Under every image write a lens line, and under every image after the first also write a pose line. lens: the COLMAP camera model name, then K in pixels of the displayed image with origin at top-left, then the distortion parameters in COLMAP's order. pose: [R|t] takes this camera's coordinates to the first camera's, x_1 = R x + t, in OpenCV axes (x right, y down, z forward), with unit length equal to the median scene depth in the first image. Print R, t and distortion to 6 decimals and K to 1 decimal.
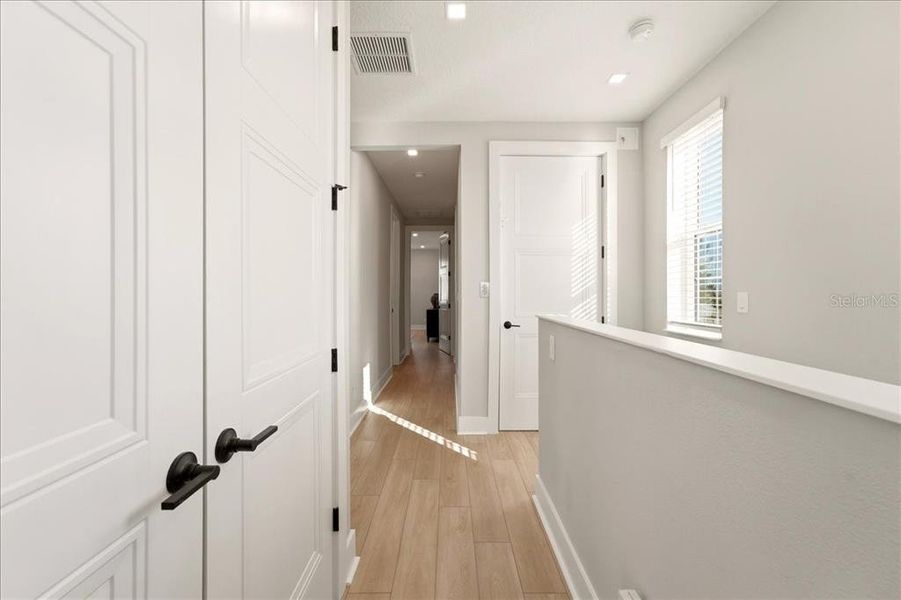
lens RADIAL K [[368.5, 0, 442.8], [0, 368.5, 302.3], [0, 0, 1]] dist [-0.084317, 0.043532]
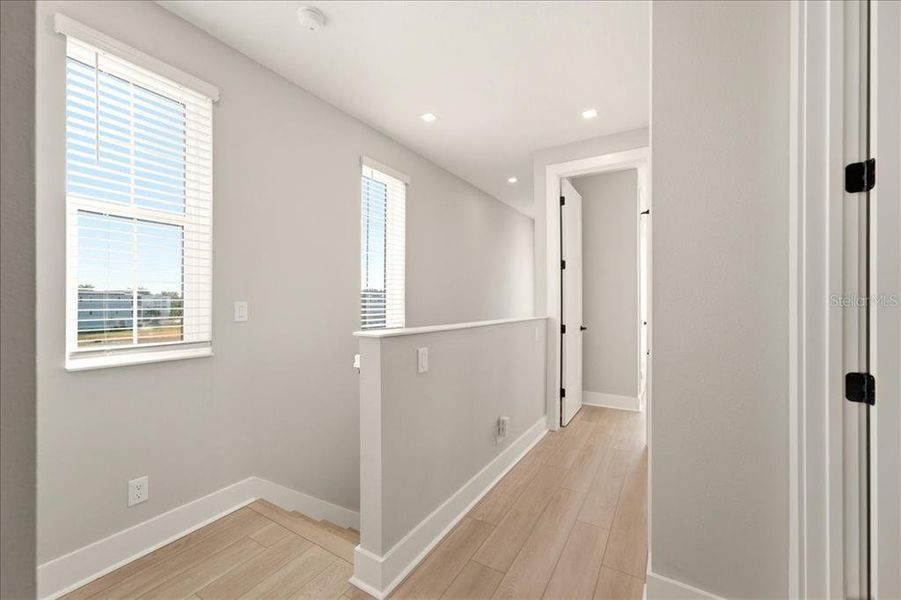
lens RADIAL K [[368.5, 0, 442.8], [0, 368.5, 302.3], [0, 0, 1]] dist [-0.084317, 0.043532]
pose [[-0.859295, -0.004488, 0.511461, -0.208373], [0.010895, 0.999574, 0.027077, -0.048287], [-0.511364, 0.028839, -0.858880, 1.617858]]
